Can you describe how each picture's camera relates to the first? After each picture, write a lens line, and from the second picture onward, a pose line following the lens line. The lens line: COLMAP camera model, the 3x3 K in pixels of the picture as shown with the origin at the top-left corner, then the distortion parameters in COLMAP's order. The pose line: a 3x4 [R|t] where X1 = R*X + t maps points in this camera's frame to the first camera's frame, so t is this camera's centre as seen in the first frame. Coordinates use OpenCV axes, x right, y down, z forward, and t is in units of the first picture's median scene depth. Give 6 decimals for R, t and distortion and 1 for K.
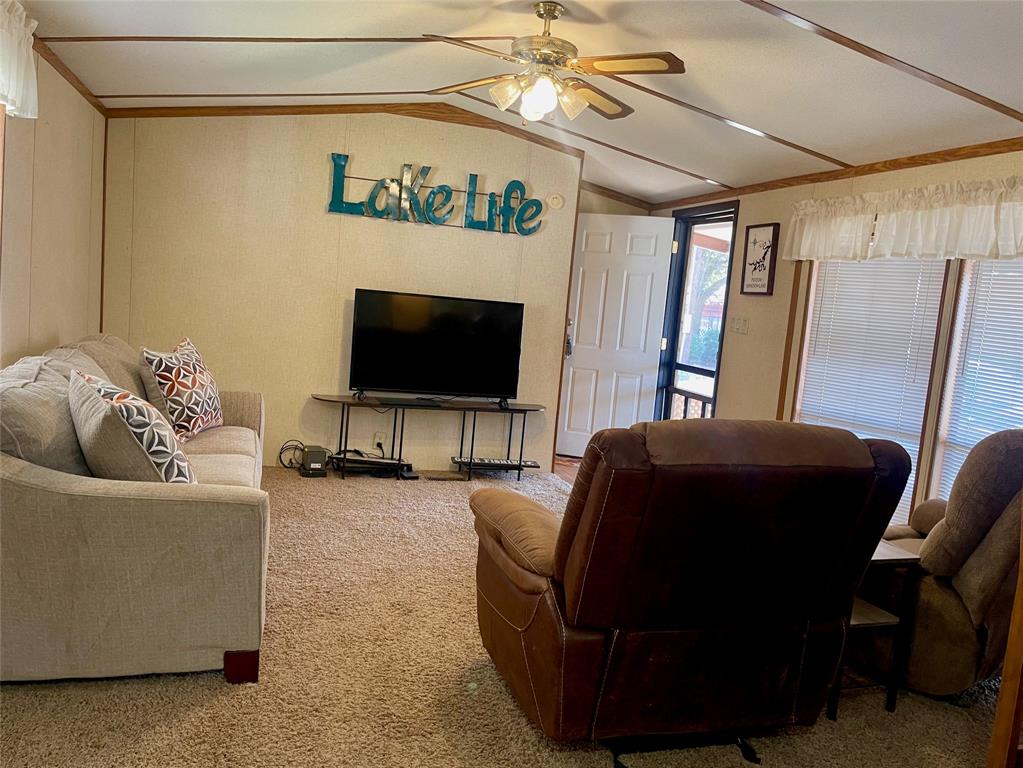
lens RADIAL K [[823.9, 0, 509.9], [0, 823.9, 387.5], [0, 0, 1]] dist [0.059727, -0.078411]
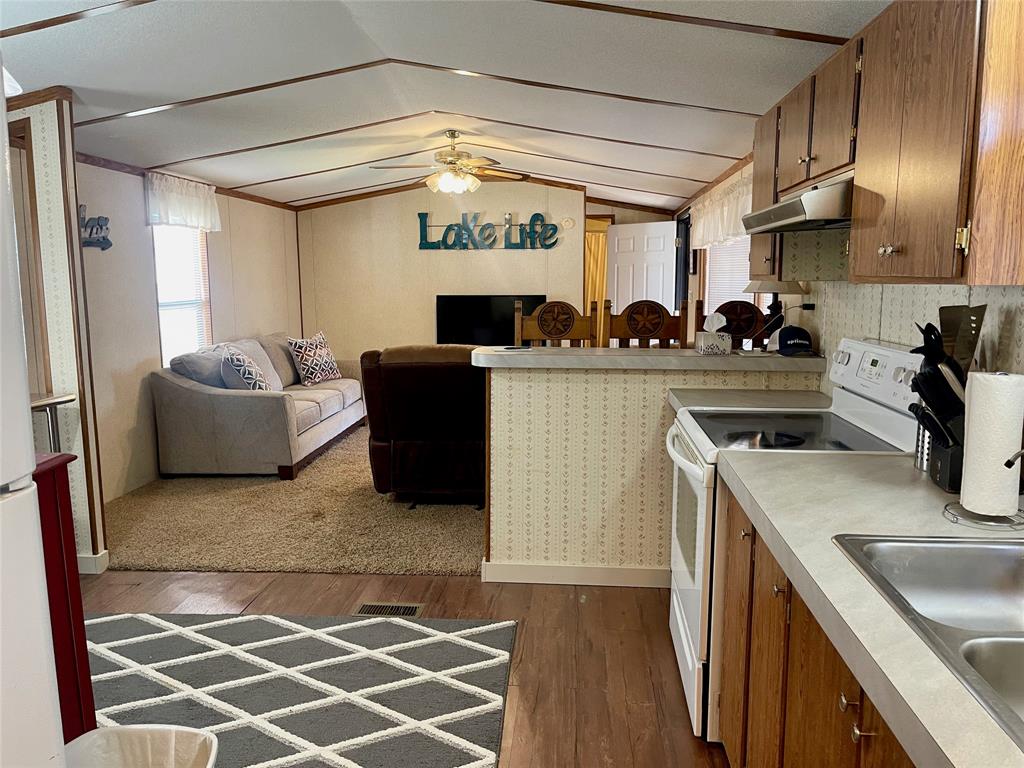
lens RADIAL K [[770.1, 0, 514.1], [0, 770.1, 385.4], [0, 0, 1]] dist [0.054539, -0.074070]
pose [[0.928662, -0.044847, -0.368205, 0.484622], [0.047131, 0.998885, -0.002791, 0.065054], [0.367920, -0.014762, 0.929740, -0.331079]]
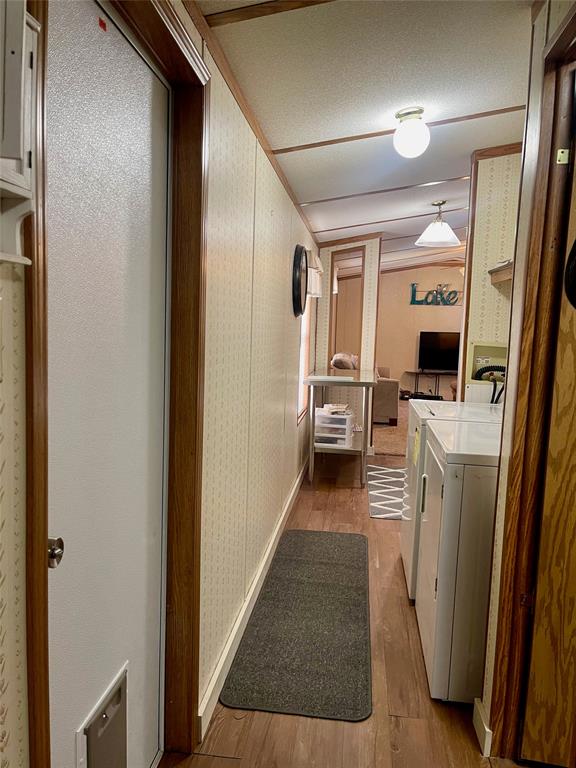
lens RADIAL K [[577.6, 0, 287.5], [0, 577.6, 387.6], [0, 0, 1]] dist [0.054539, -0.074070]
pose [[0.914254, -0.019095, -0.404692, 0.179390], [0.008491, 0.999572, -0.027980, 0.112848], [0.405053, 0.022145, 0.914025, -0.904779]]
